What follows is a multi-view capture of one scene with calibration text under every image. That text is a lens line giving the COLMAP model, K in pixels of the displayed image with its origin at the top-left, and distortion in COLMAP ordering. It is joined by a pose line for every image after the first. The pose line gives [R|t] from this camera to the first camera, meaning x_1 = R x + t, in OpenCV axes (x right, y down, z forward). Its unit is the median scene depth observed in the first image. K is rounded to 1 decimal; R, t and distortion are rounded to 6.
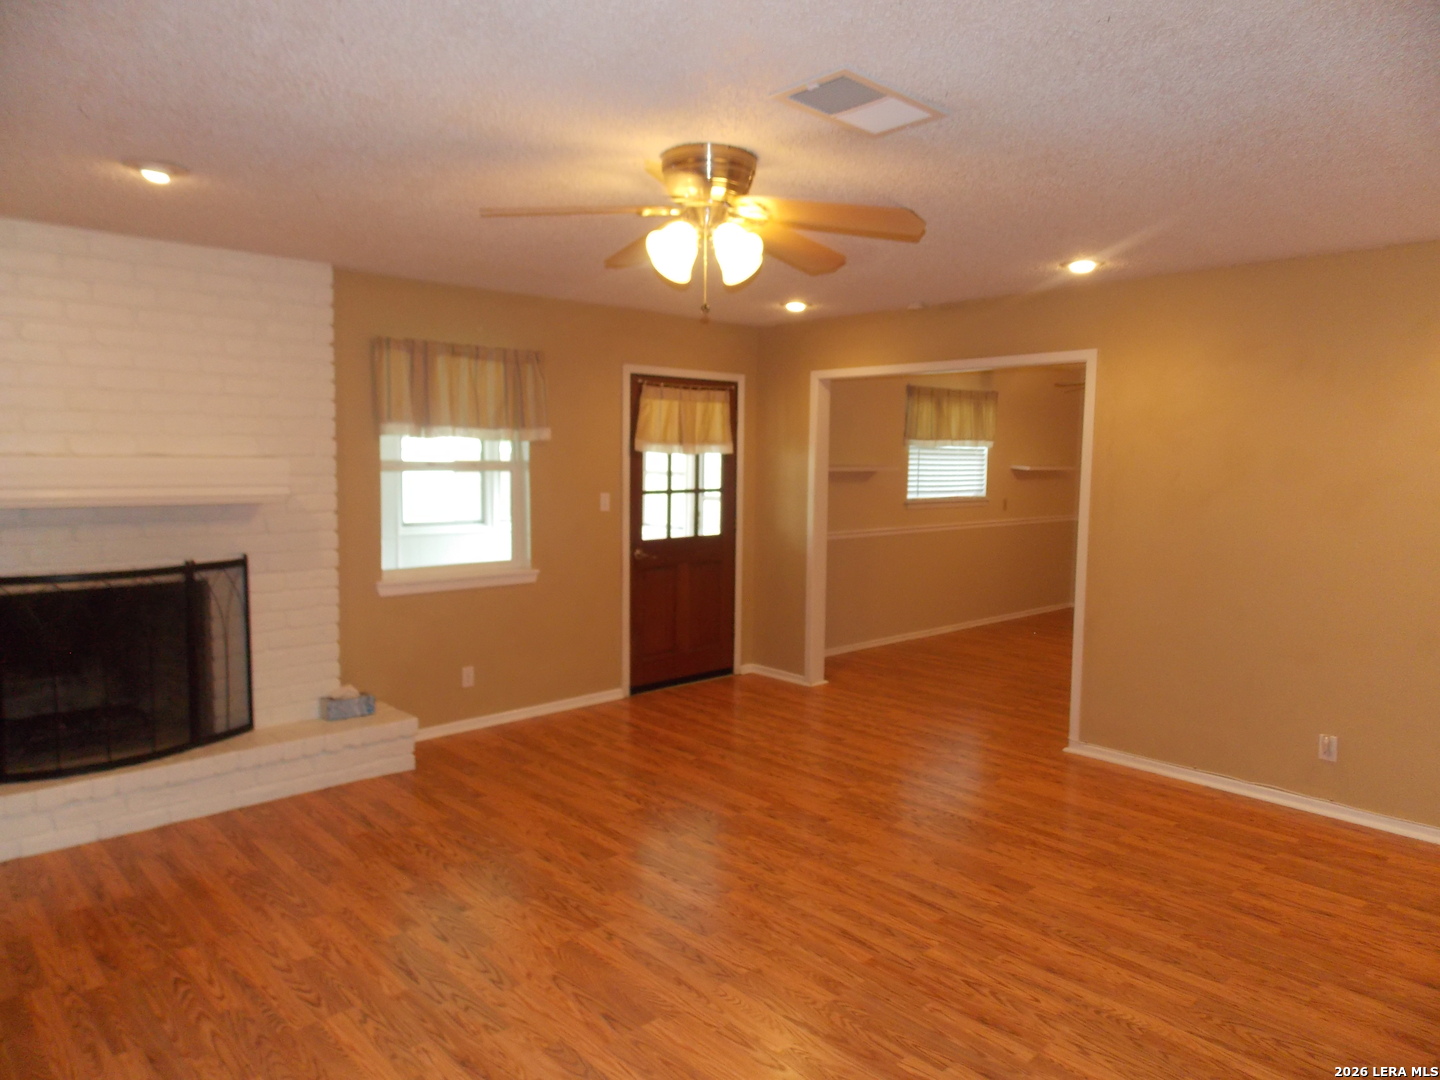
lens RADIAL K [[949.9, 0, 736.7], [0, 949.9, 541.9], [0, 0, 1]] dist [0.002382, -0.002334]
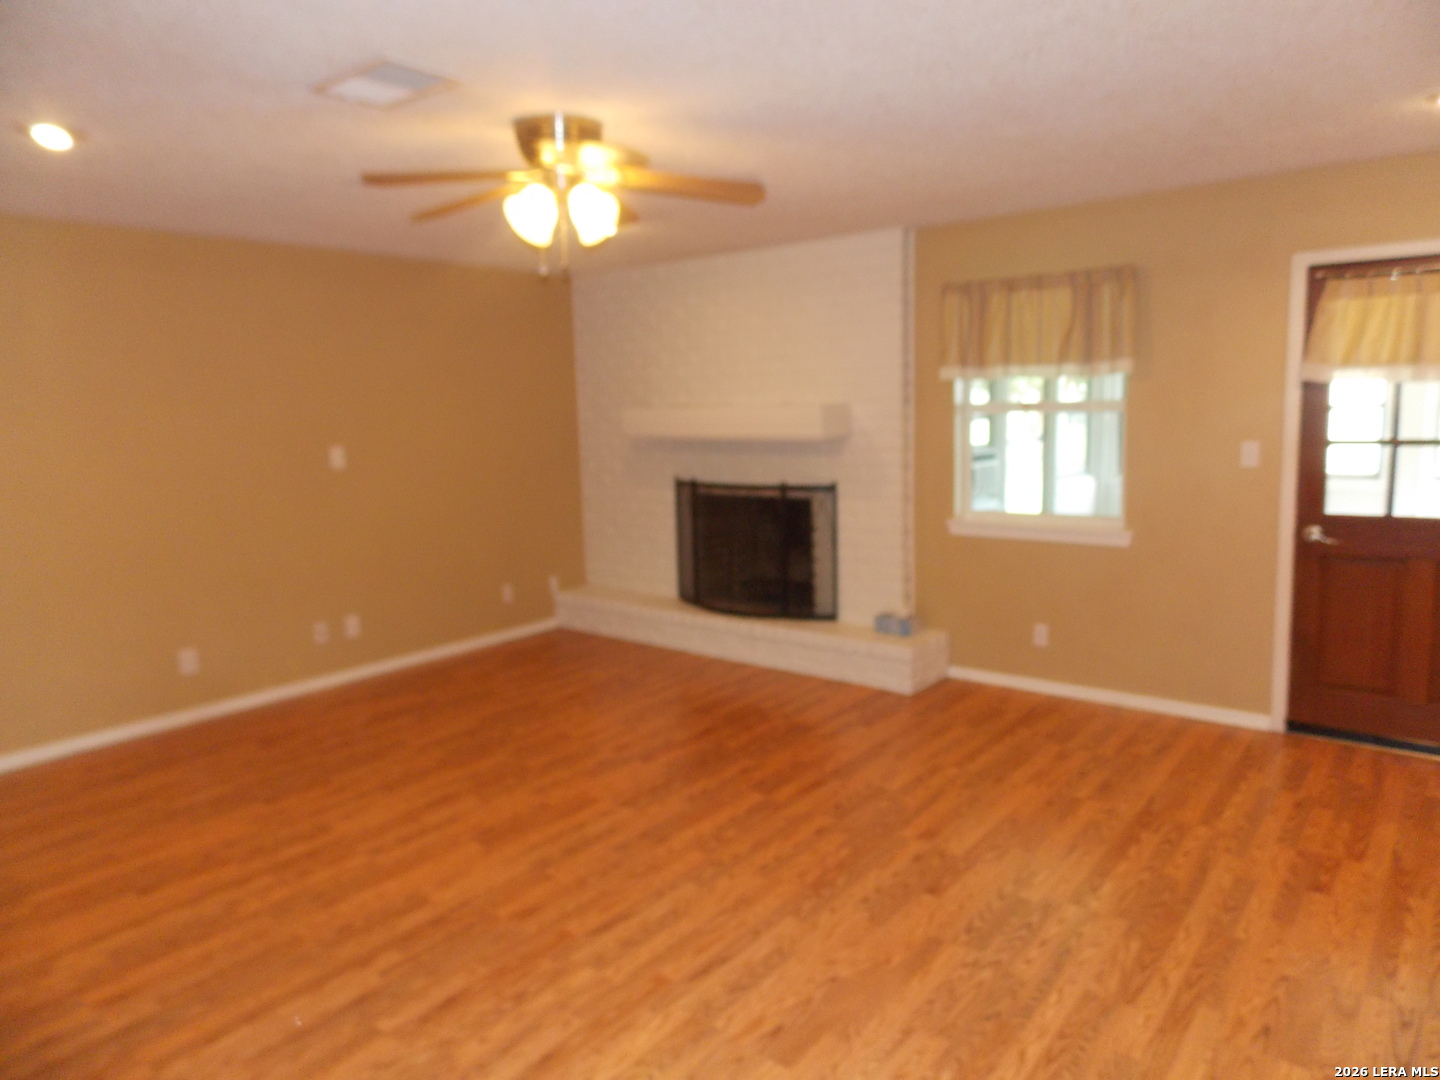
lens RADIAL K [[960.7, 0, 719.8], [0, 960.7, 532.7], [0, 0, 1]] dist [0.011560, -0.004862]
pose [[0.135454, 0.122521, -0.983179, 0.657207], [-0.061445, 0.991453, 0.115087, -0.051532], [0.988877, 0.044823, 0.141824, 0.611052]]
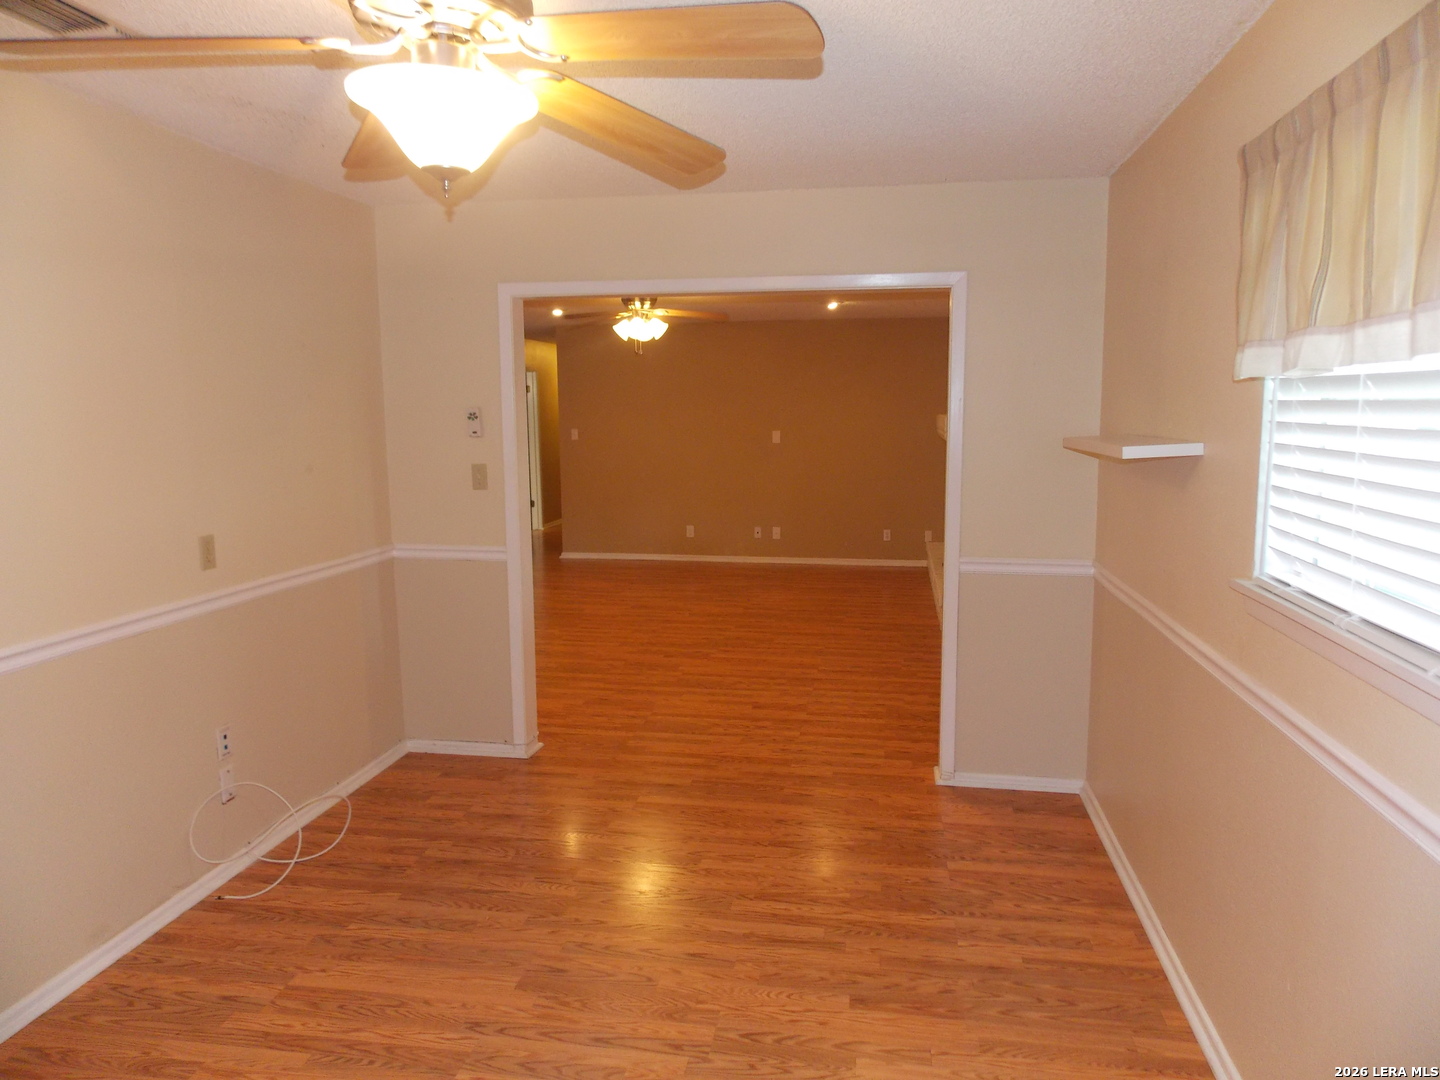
lens RADIAL K [[960.7, 0, 719.8], [0, 960.7, 532.7], [0, 0, 1]] dist [0.011560, -0.004862]
pose [[-0.803827, 0.075350, -0.590071, 0.787869], [-0.053679, 0.978710, 0.198103, -0.183383], [0.592436, 0.190915, -0.782669, 1.897468]]
